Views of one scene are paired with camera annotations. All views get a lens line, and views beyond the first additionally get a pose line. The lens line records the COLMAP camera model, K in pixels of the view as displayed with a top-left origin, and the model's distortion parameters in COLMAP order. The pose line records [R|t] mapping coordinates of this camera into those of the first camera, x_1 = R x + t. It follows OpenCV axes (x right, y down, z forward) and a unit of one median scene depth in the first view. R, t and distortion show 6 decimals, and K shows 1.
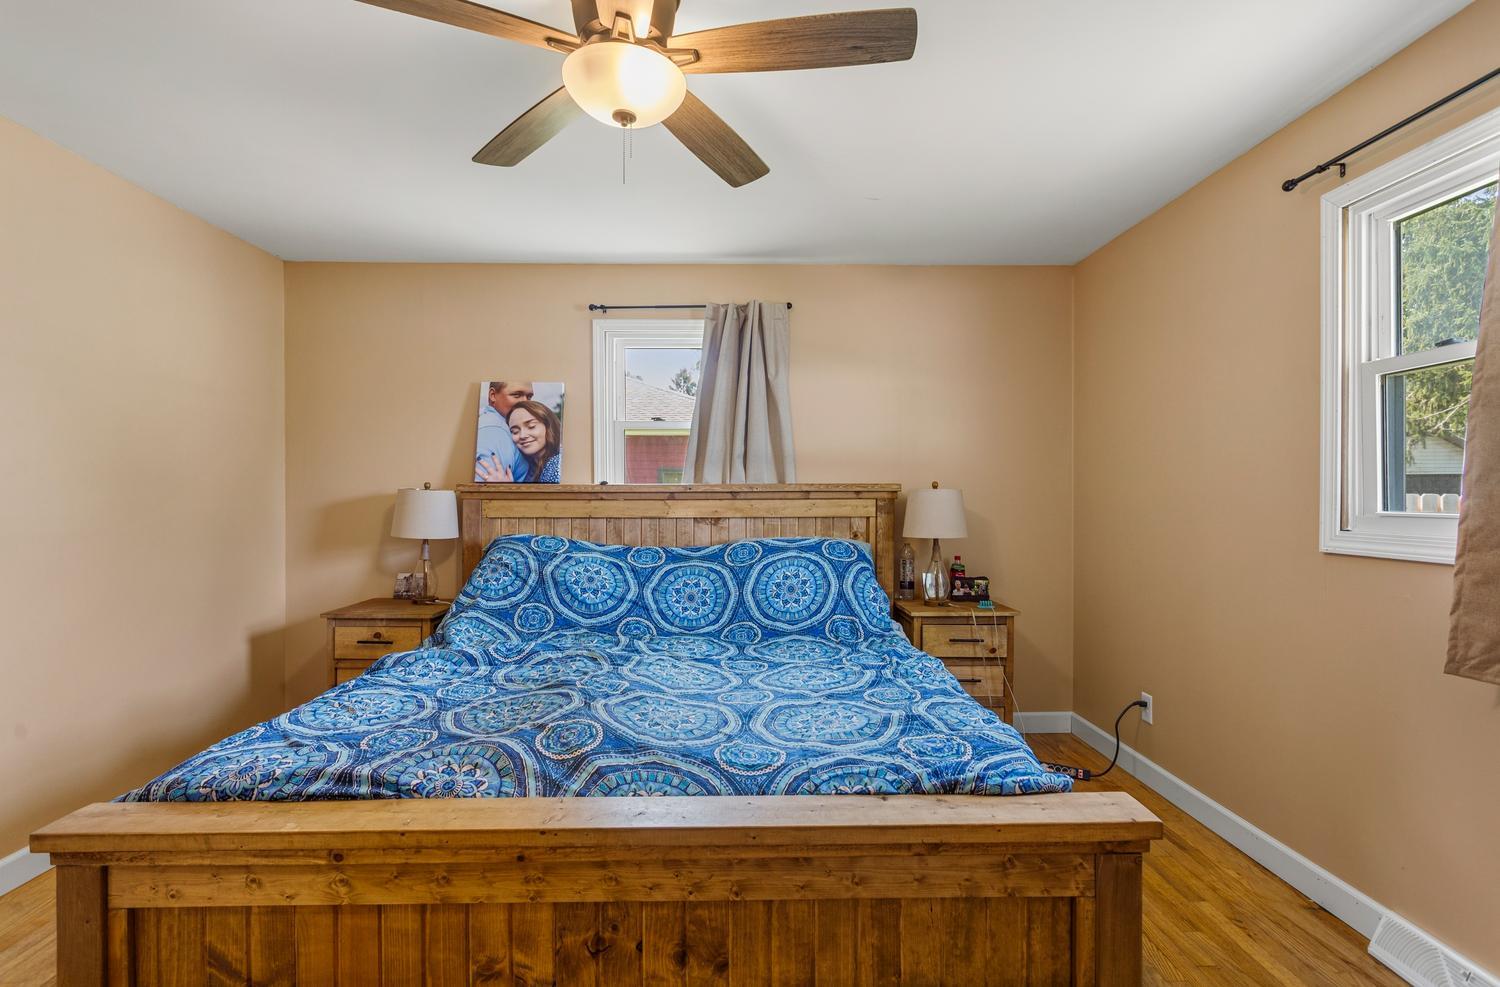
lens RADIAL K [[727.3, 0, 746.5], [0, 727.3, 506.0], [0, 0, 1]] dist [-0.000062, 0.000283]
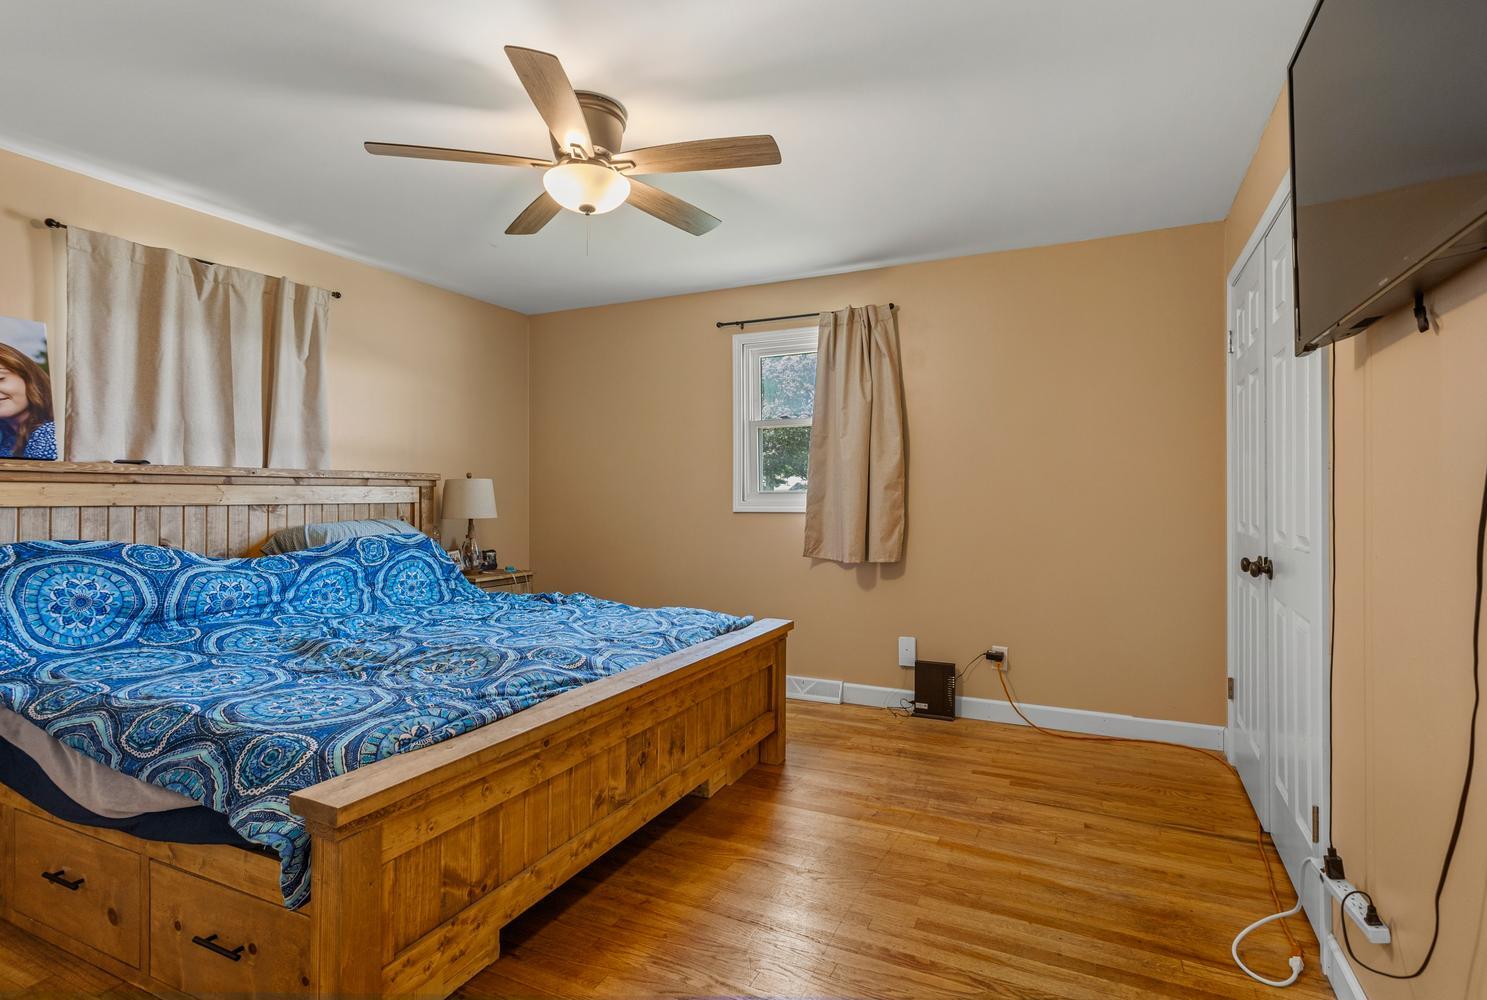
lens RADIAL K [[747.3, 0, 754.1], [0, 747.3, 497.4], [0, 0, 1]] dist [0.003754, 0.000695]
pose [[0.442201, -0.001188, 0.896915, -0.631947], [0.013634, 0.999892, -0.005397, 0.020609], [-0.896813, 0.014615, 0.442169, 0.024354]]
